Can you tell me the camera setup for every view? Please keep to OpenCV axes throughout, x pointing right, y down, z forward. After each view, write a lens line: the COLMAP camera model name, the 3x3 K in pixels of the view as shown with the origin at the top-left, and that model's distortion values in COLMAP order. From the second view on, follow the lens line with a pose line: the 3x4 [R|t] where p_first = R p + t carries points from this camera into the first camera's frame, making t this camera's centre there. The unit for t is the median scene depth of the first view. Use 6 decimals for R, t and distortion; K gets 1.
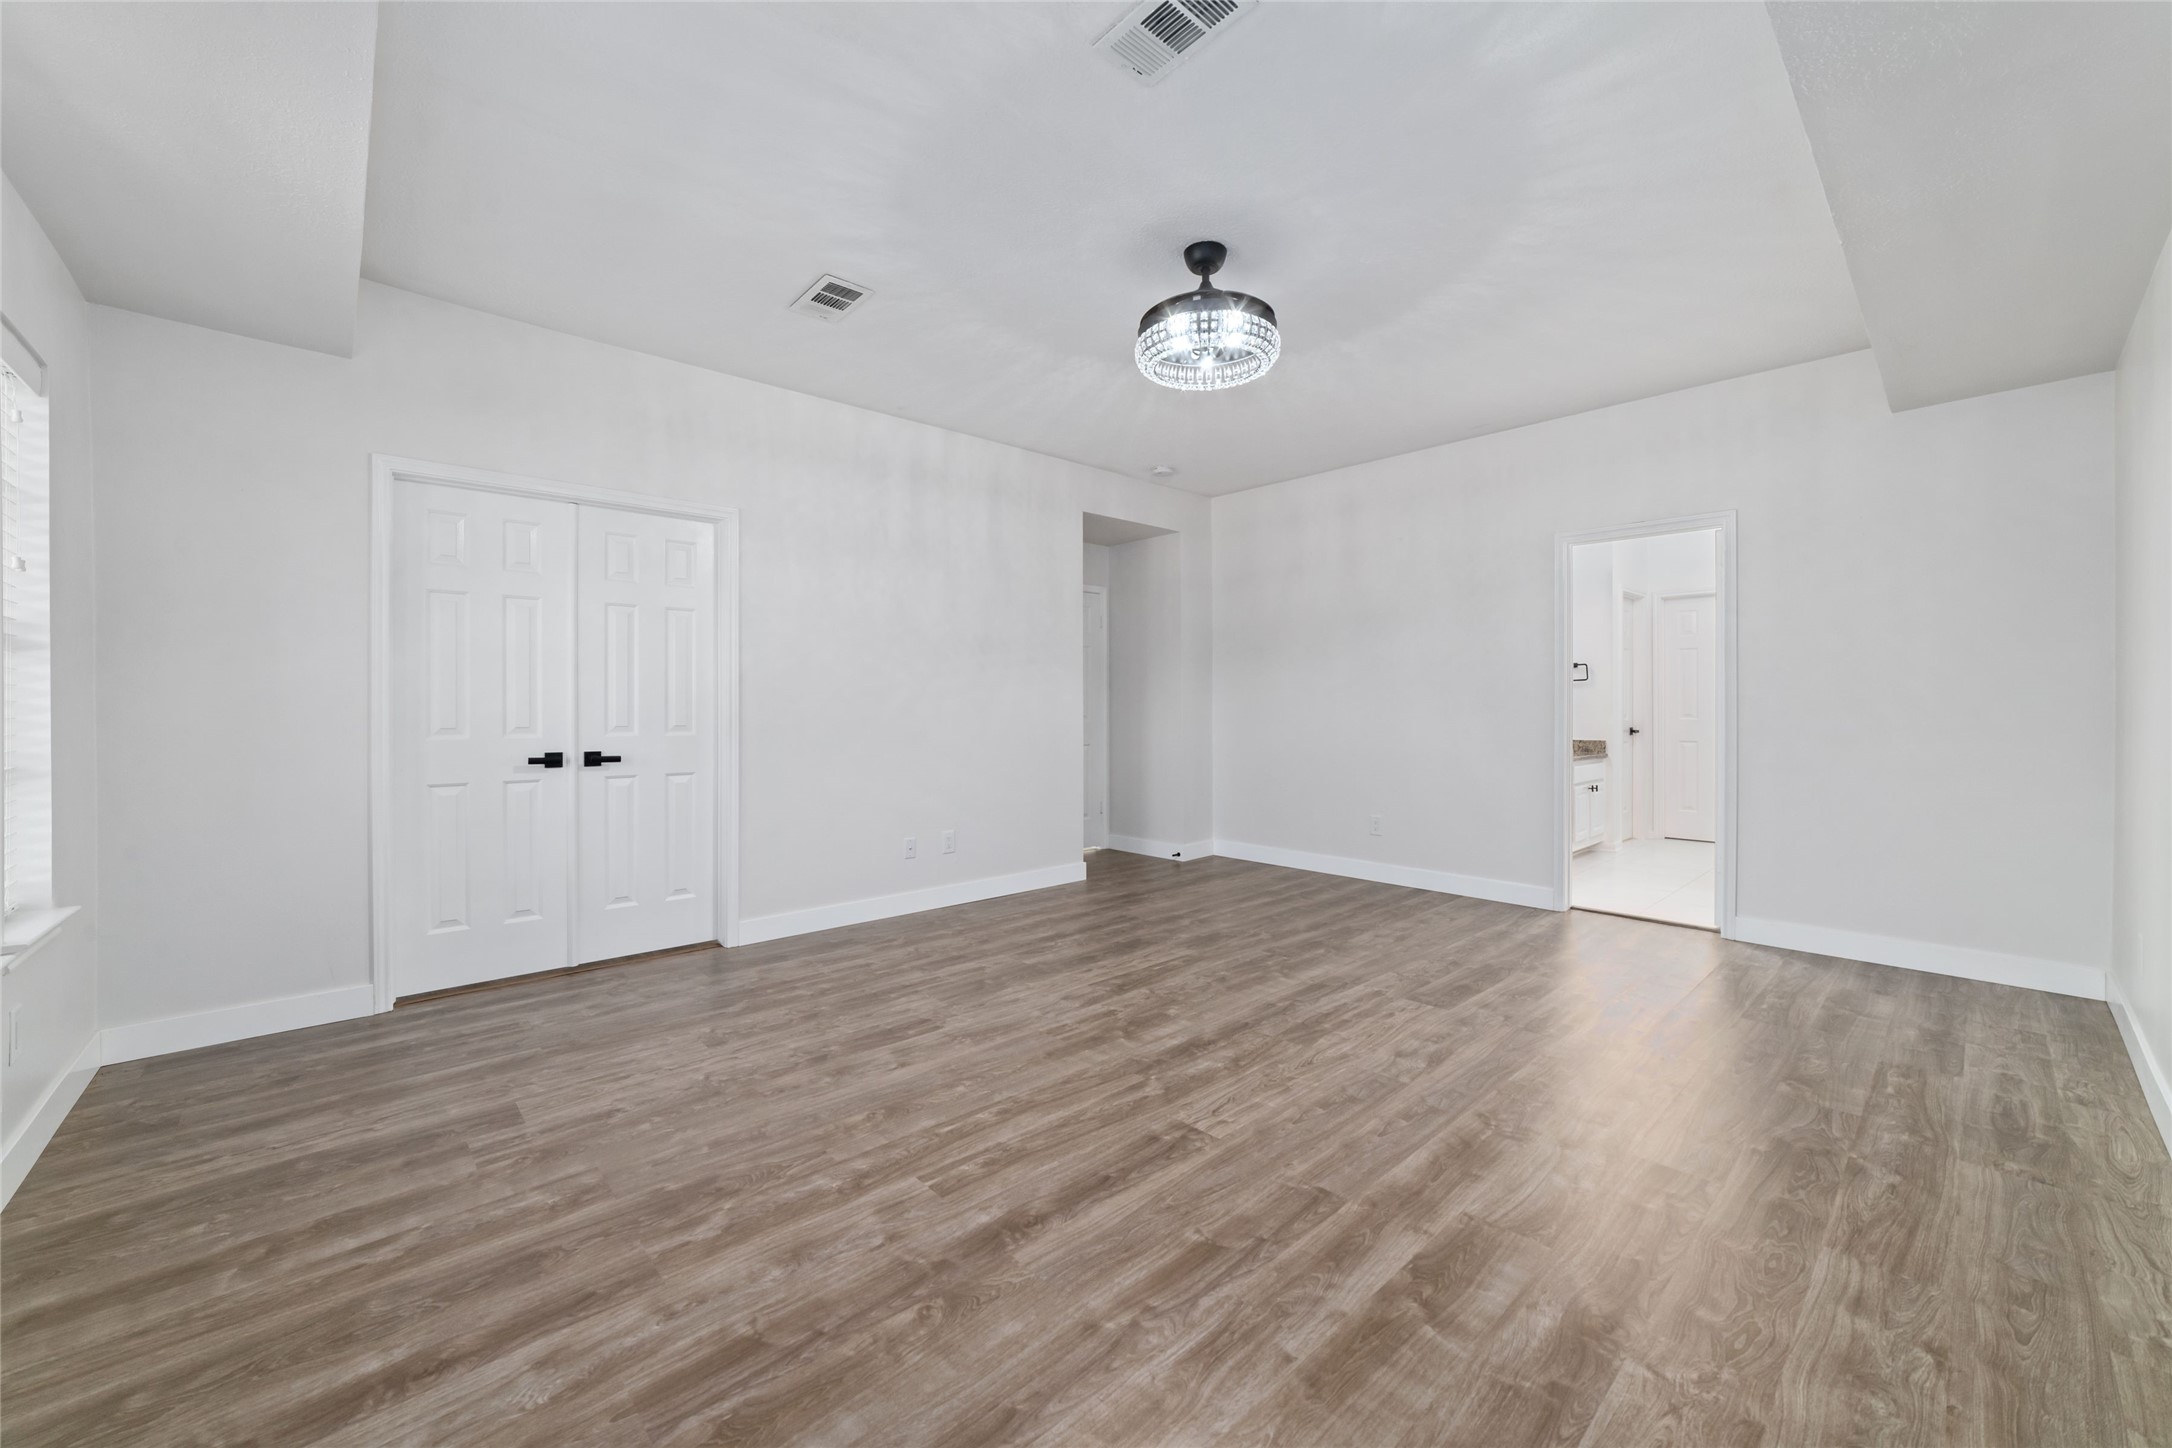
lens RADIAL K [[832.0, 0, 1082.7], [0, 832.0, 714.8], [0, 0, 1]] dist [-0.011599, 0.000017]
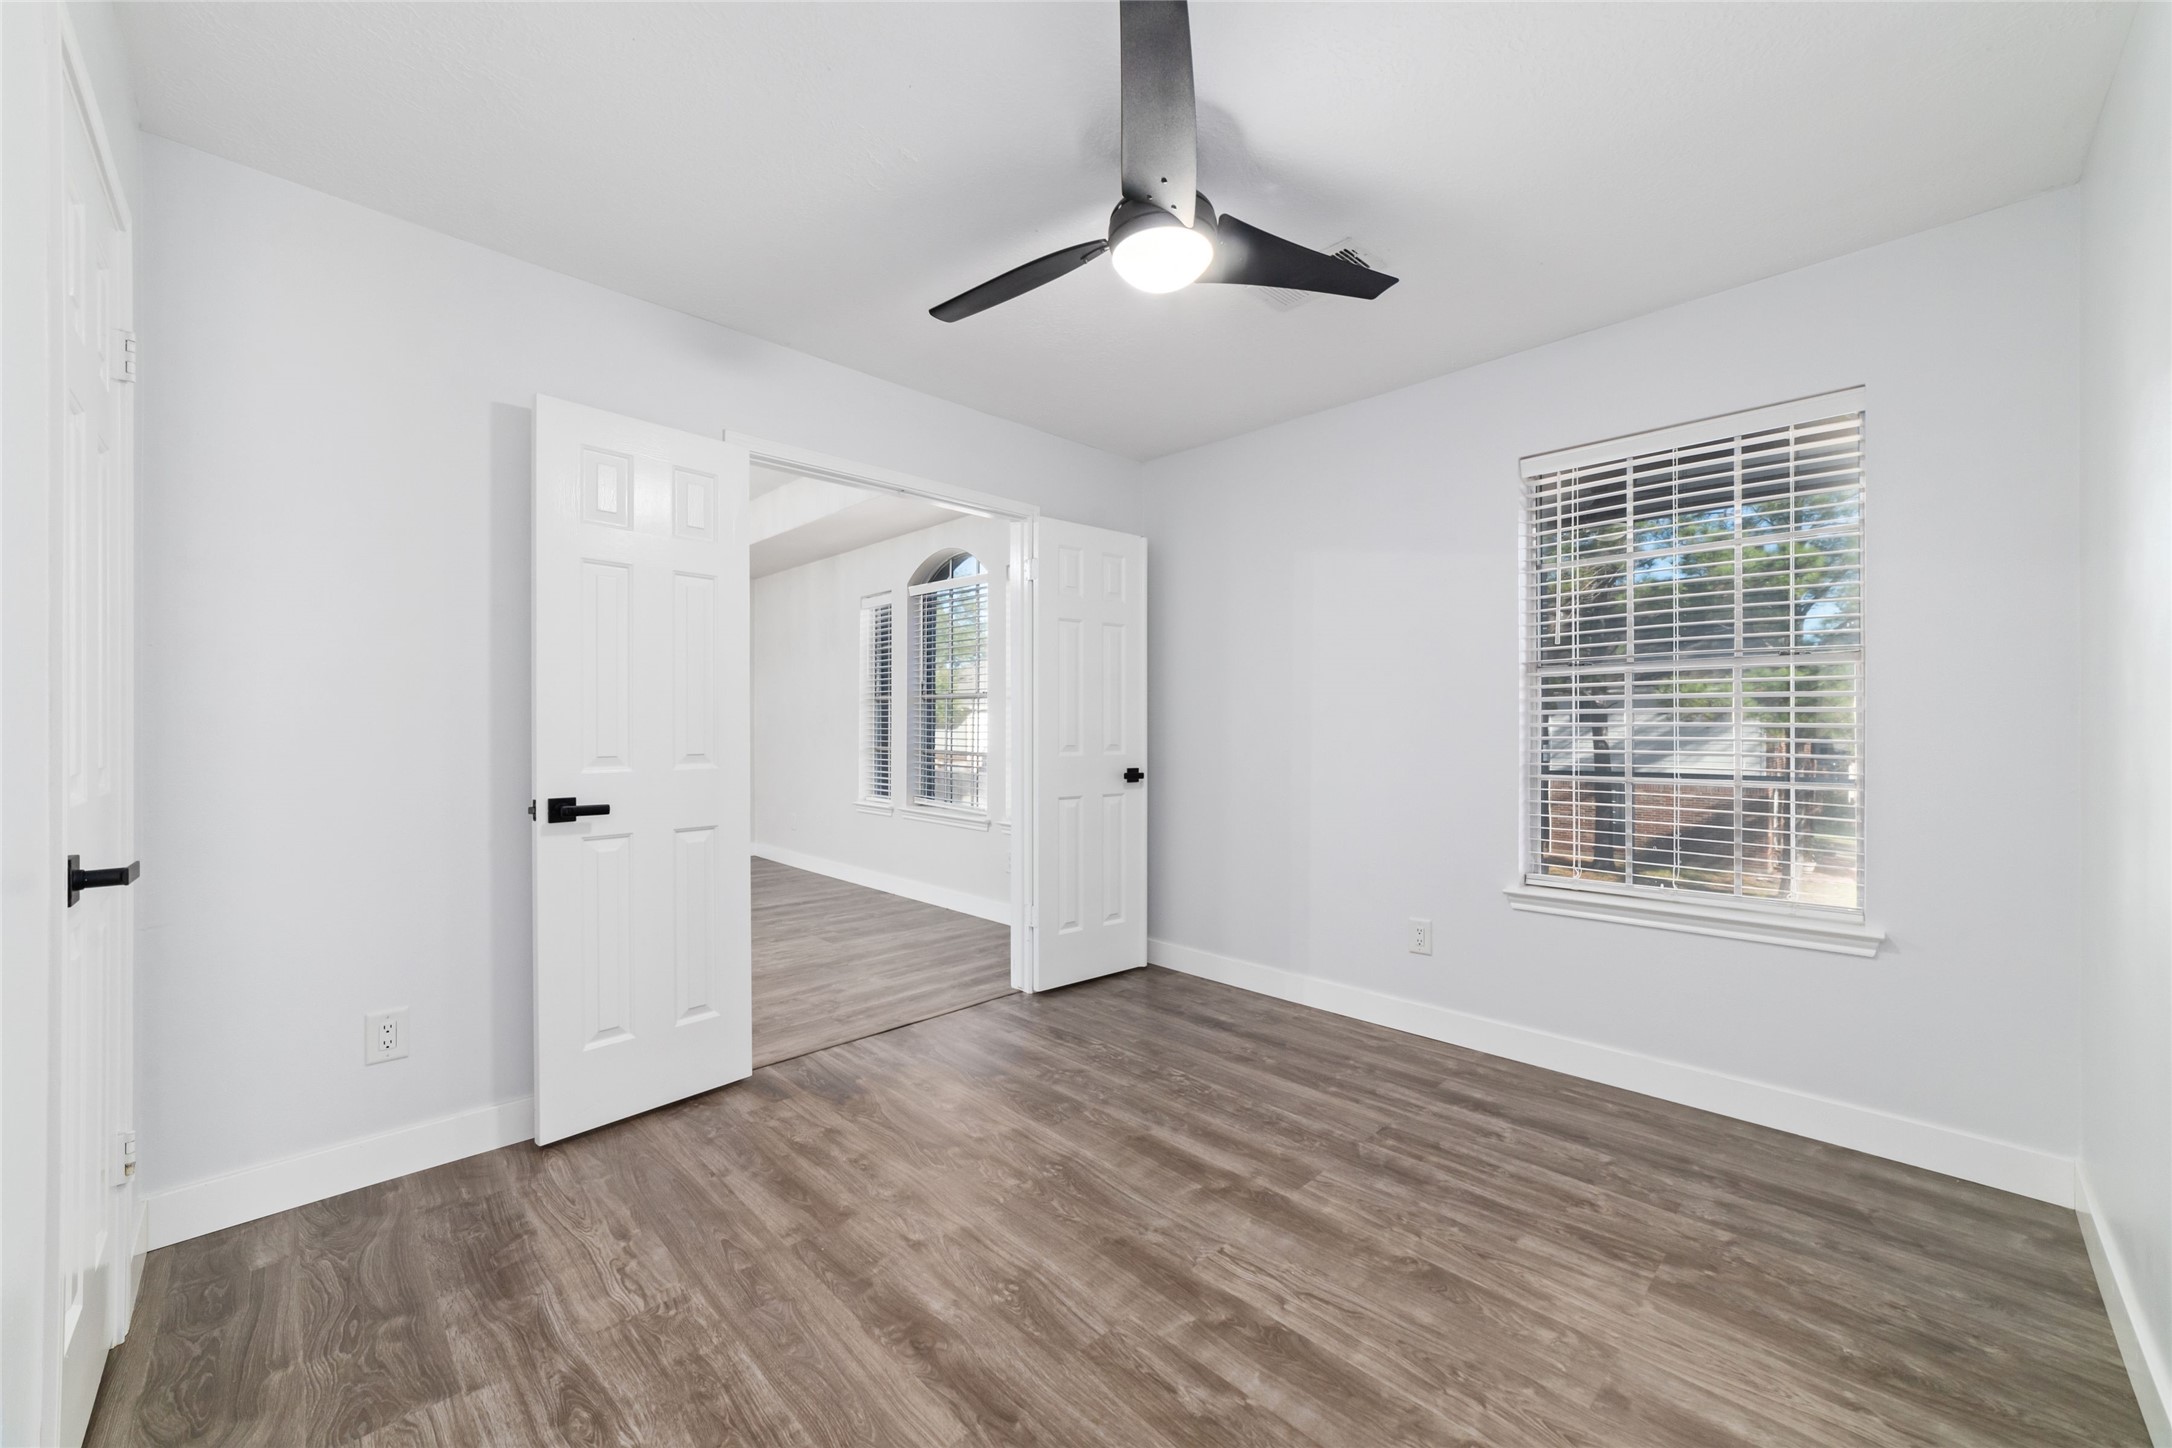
lens RADIAL K [[832.0, 0, 1082.7], [0, 832.0, 714.8], [0, 0, 1]] dist [-0.011599, 0.000017]
pose [[-0.999003, 0.001044, -0.044628, -0.960953], [0.000918, 0.999995, 0.002858, -0.029196], [0.044630, 0.002815, -0.999000, 2.361521]]
